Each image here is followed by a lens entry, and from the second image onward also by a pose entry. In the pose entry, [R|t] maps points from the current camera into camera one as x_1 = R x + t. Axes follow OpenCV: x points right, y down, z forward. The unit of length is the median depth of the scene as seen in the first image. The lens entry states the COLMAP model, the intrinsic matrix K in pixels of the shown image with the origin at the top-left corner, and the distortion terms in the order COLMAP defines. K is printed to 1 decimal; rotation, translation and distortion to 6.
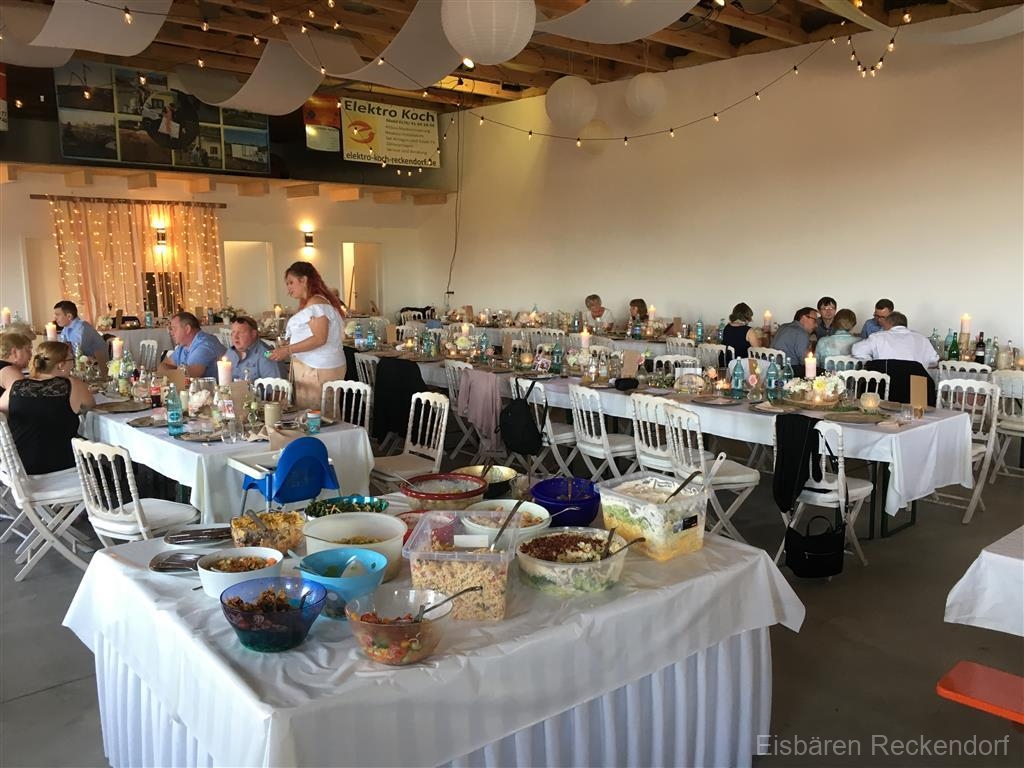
lens RADIAL K [[879.9, 0, 516.4], [0, 879.9, 382.5], [0, 0, 1]] dist [0.016415, -0.047354]
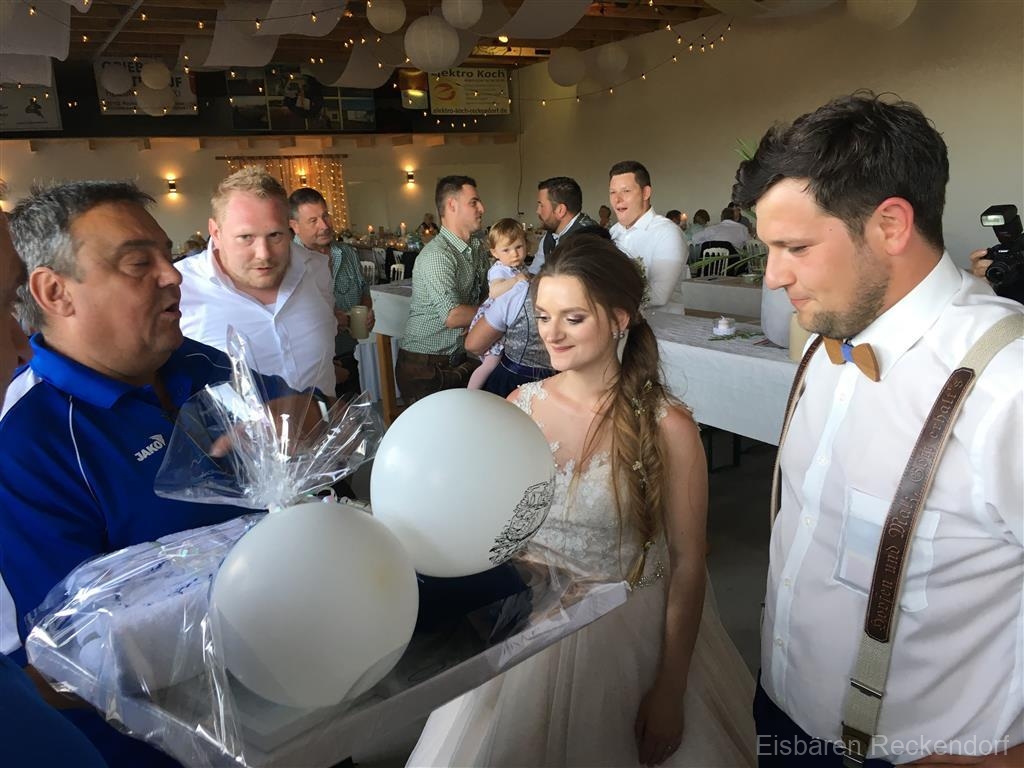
lens RADIAL K [[879.9, 0, 509.9], [0, 879.9, 387.9], [0, 0, 1]] dist [0.016415, -0.047354]
pose [[0.975711, -0.001171, -0.219056, 0.230498], [0.020499, 0.996086, 0.085982, 0.049899], [0.218098, -0.088384, 0.971916, -0.329915]]
